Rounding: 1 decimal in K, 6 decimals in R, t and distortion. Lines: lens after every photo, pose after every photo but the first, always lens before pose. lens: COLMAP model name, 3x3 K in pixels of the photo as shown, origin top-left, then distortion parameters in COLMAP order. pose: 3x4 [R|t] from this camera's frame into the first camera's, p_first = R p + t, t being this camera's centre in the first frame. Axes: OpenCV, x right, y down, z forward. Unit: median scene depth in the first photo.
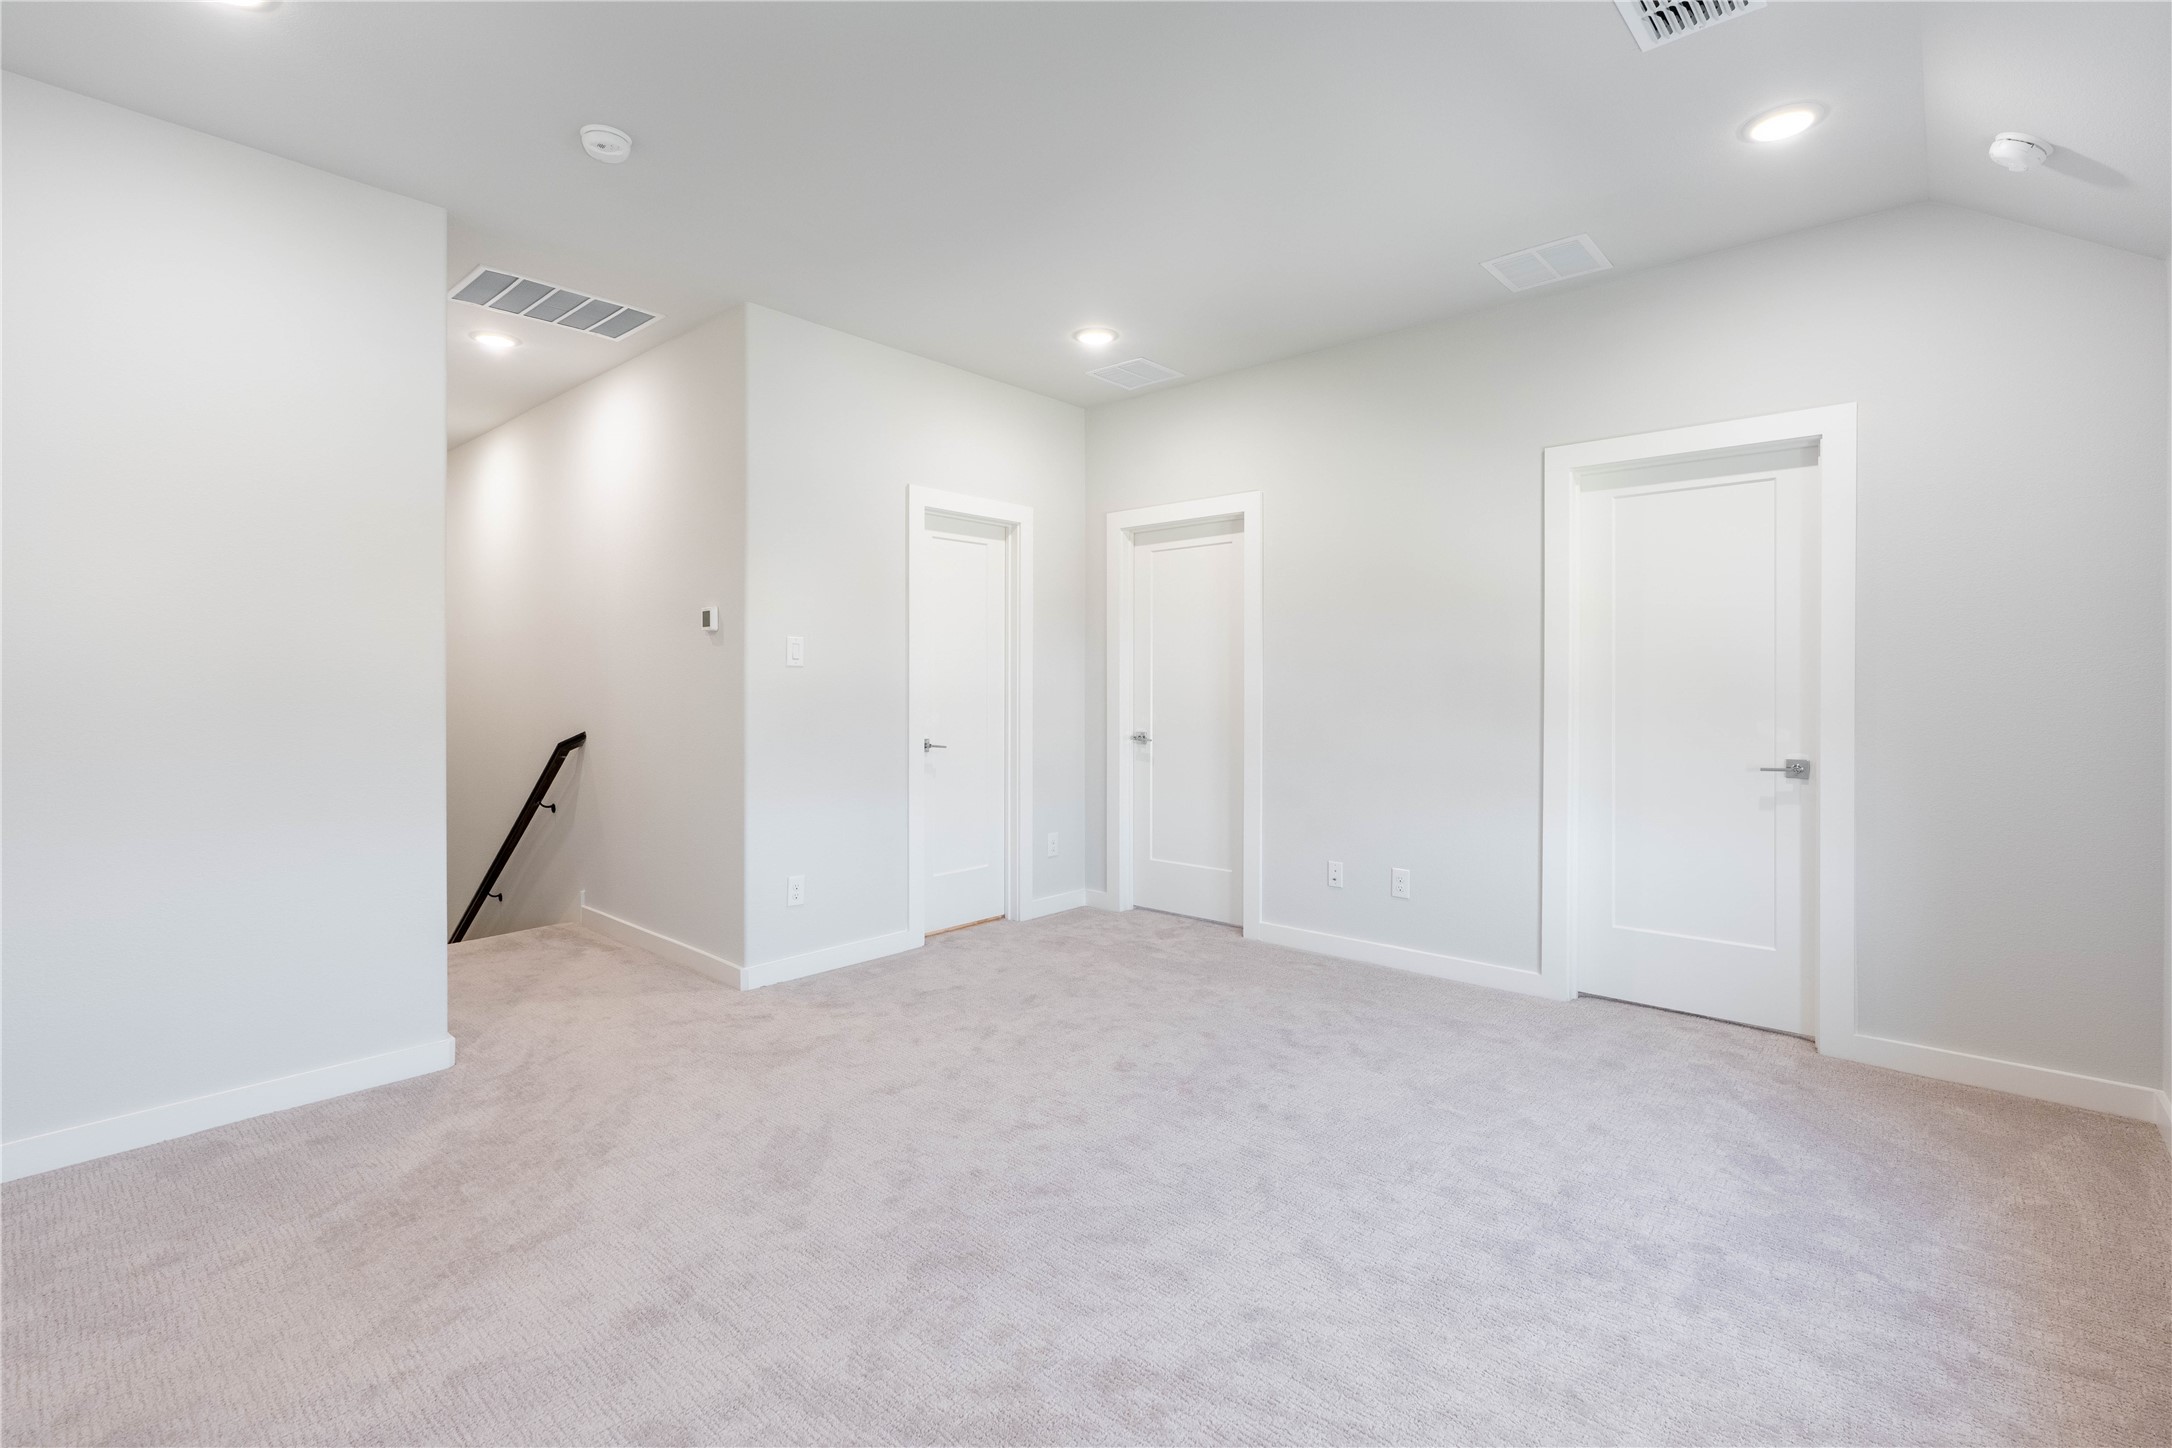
lens RADIAL K [[961.9, 0, 1089.2], [0, 961.9, 713.3], [0, 0, 1]] dist [-0.001529, 0.001469]
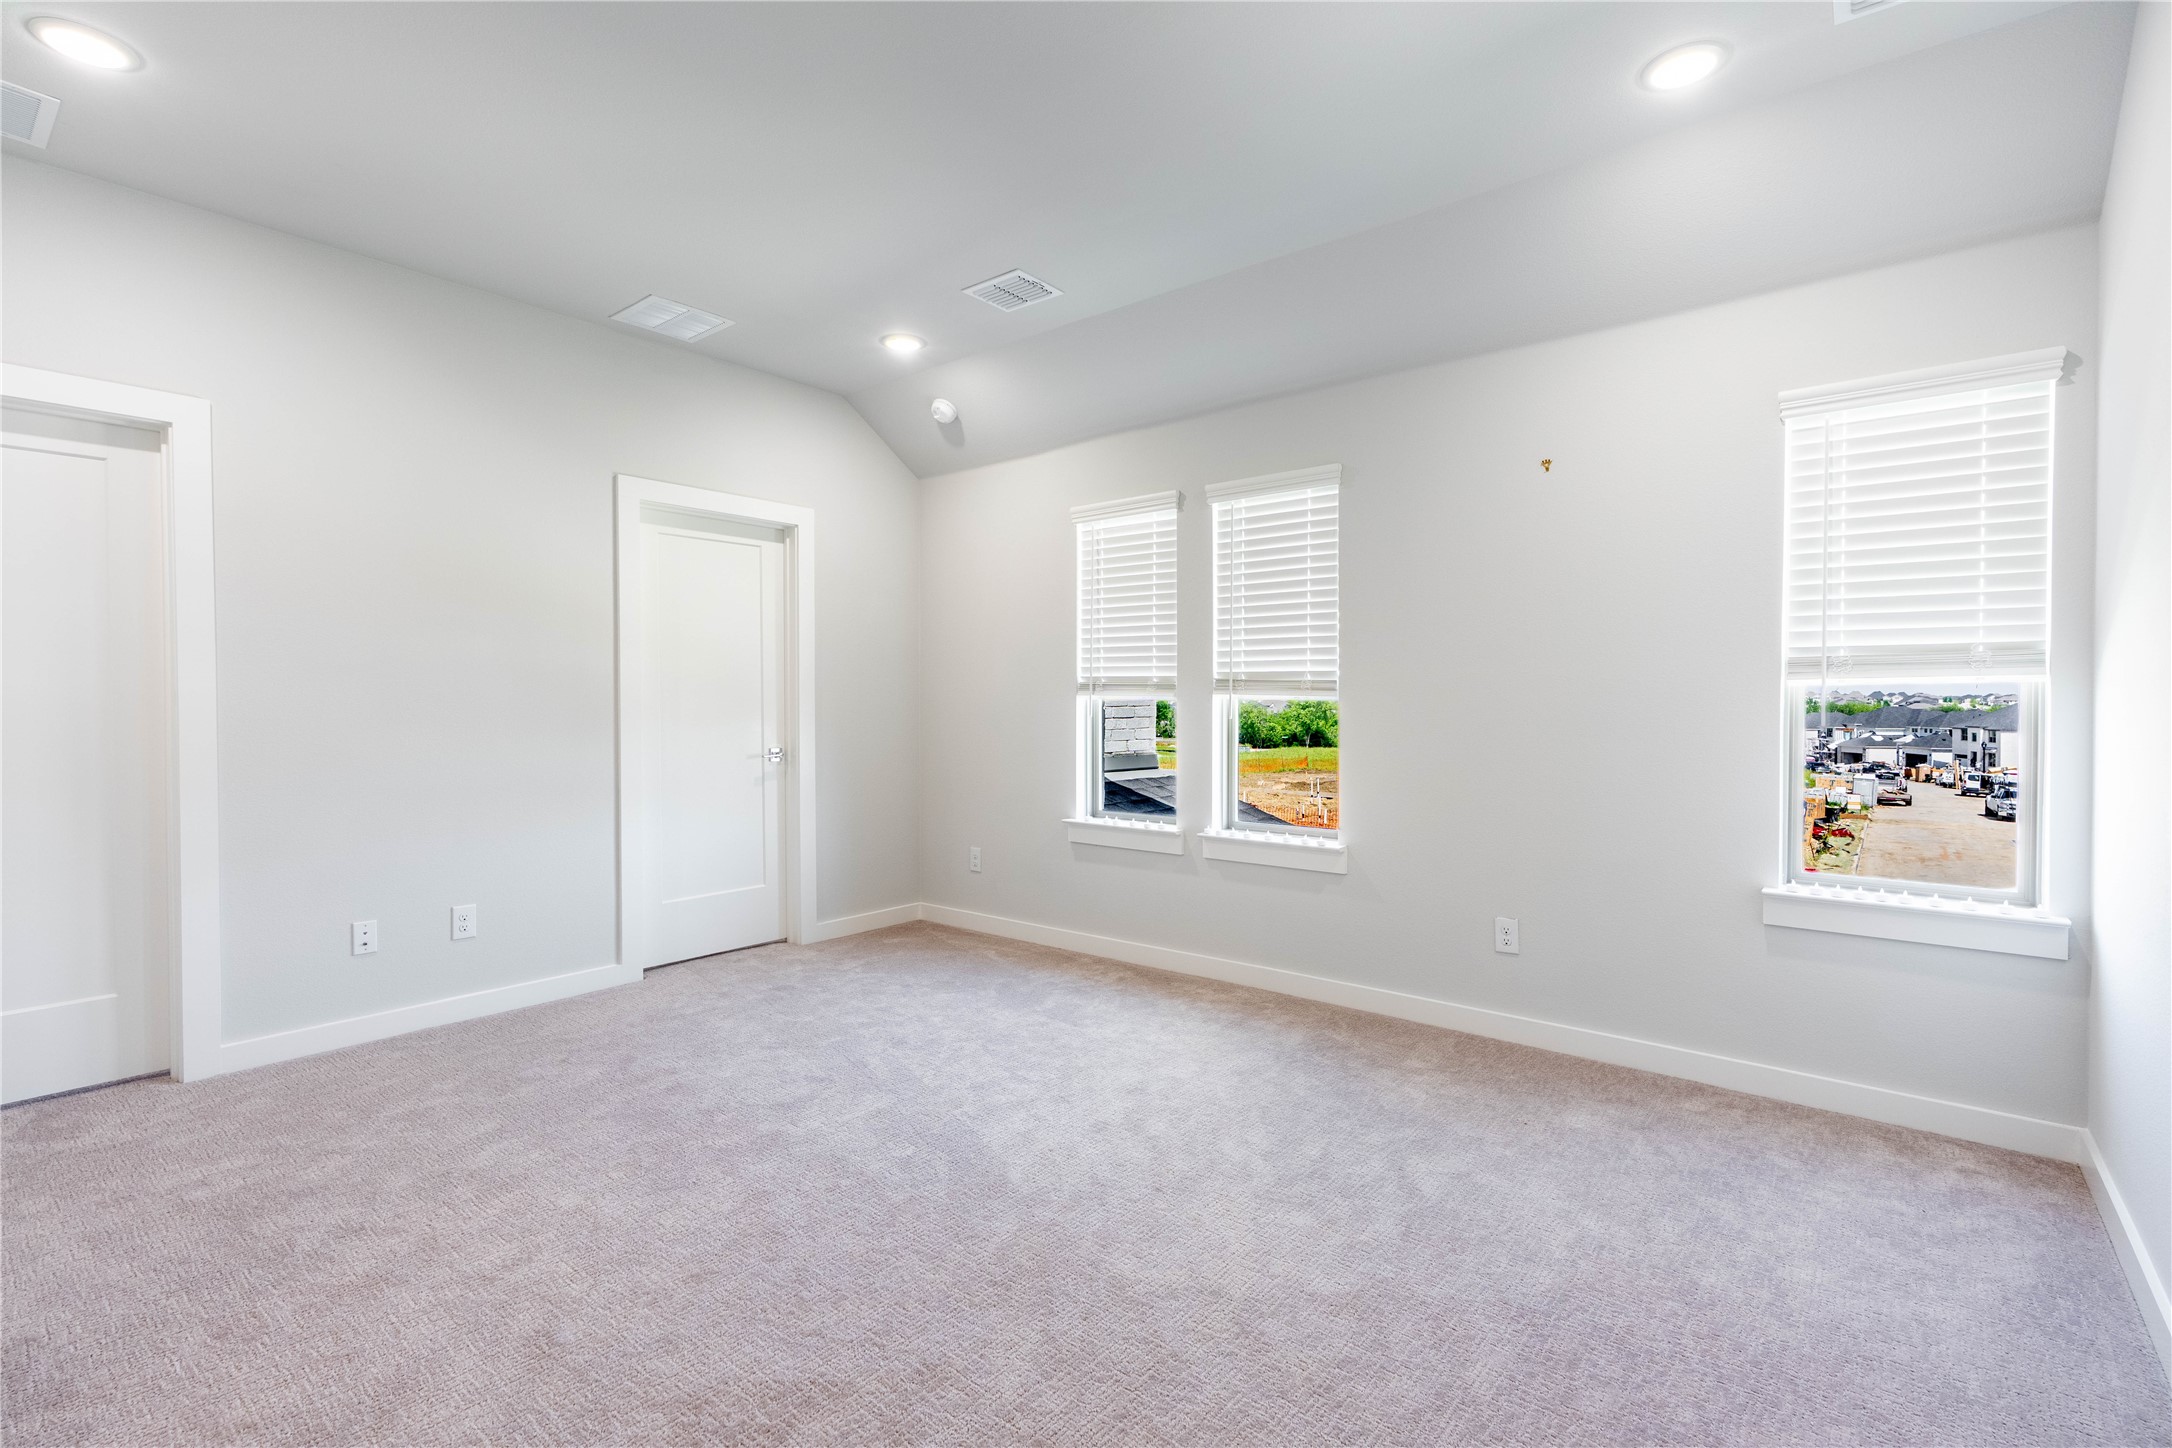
lens RADIAL K [[961.9, 0, 1089.2], [0, 961.9, 713.3], [0, 0, 1]] dist [-0.001529, 0.001469]
pose [[-0.010621, -0.018423, 0.999774, -0.622548], [0.028531, 0.999418, 0.018720, -0.013480], [-0.999536, 0.028724, -0.010089, 0.495616]]
